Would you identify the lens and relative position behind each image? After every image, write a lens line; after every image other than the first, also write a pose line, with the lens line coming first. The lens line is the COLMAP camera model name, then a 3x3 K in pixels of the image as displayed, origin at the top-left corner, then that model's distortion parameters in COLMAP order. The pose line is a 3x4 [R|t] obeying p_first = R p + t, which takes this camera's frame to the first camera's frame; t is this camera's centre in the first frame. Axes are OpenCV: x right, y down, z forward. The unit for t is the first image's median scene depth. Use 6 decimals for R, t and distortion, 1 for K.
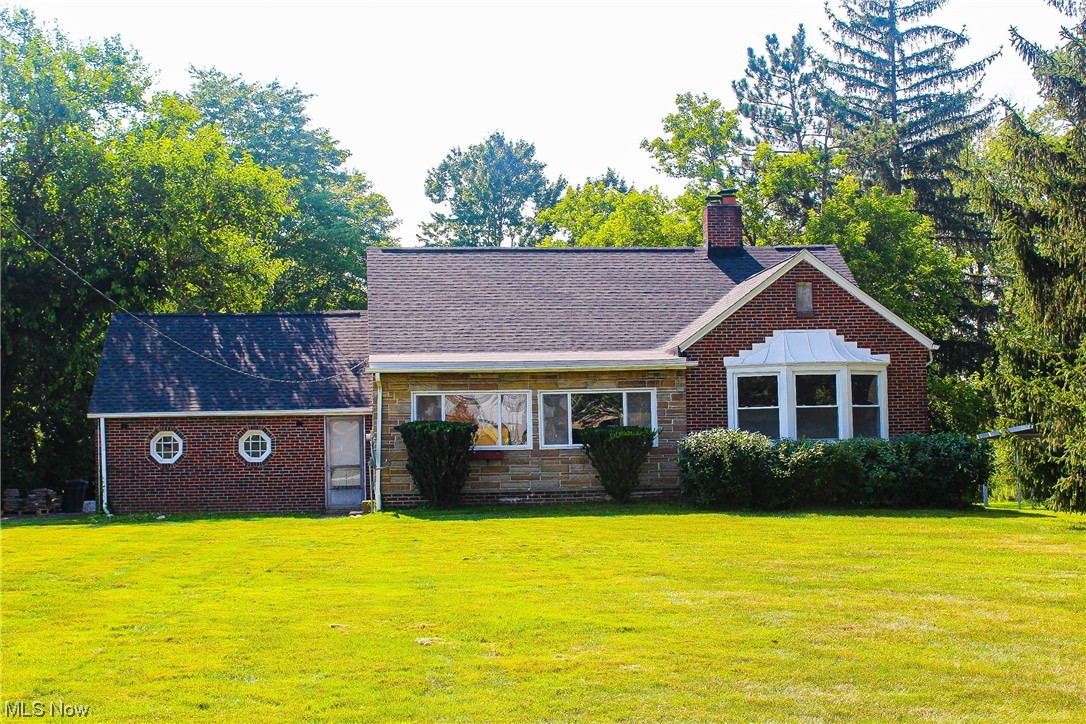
lens RADIAL K [[1517.6, 0, 543.0], [0, 1517.6, 362.0], [0, 0, 1]] dist [-0.013072, -0.030739]
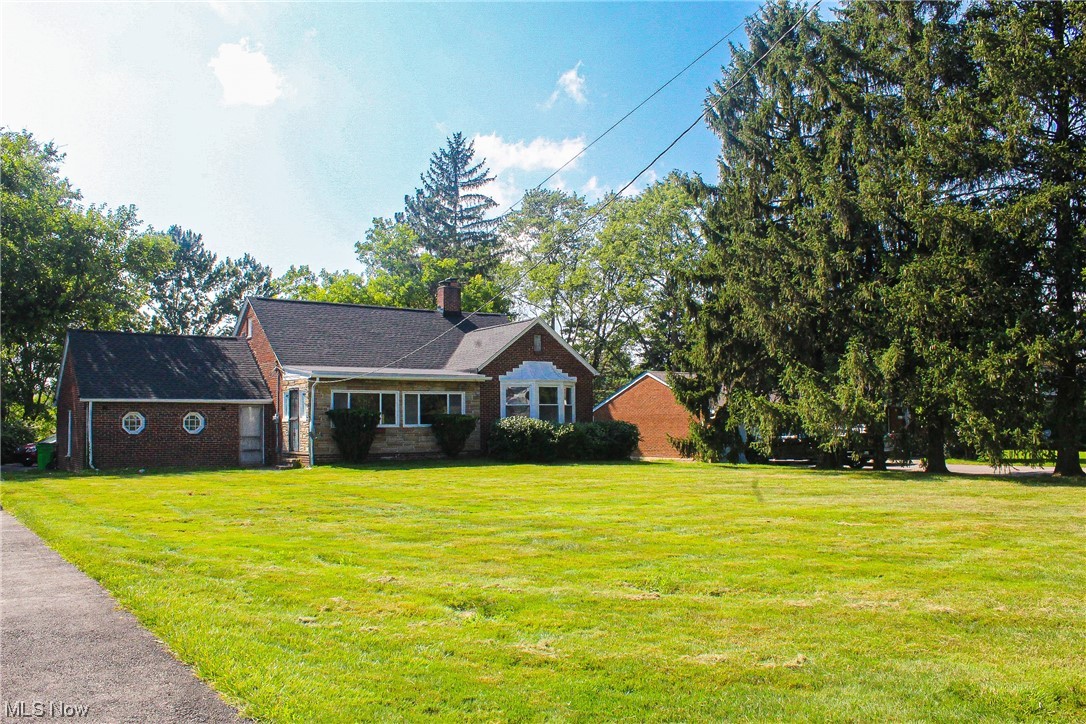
lens RADIAL K [[895.2, 0, 543.0], [0, 895.2, 362.0], [0, 0, 1]] dist [-0.165464, 0.154441]
pose [[0.868503, 0.042520, 0.493857, -0.342643], [-0.032722, 0.999059, -0.028471, 0.009029], [-0.494603, 0.008568, 0.869077, 0.078618]]
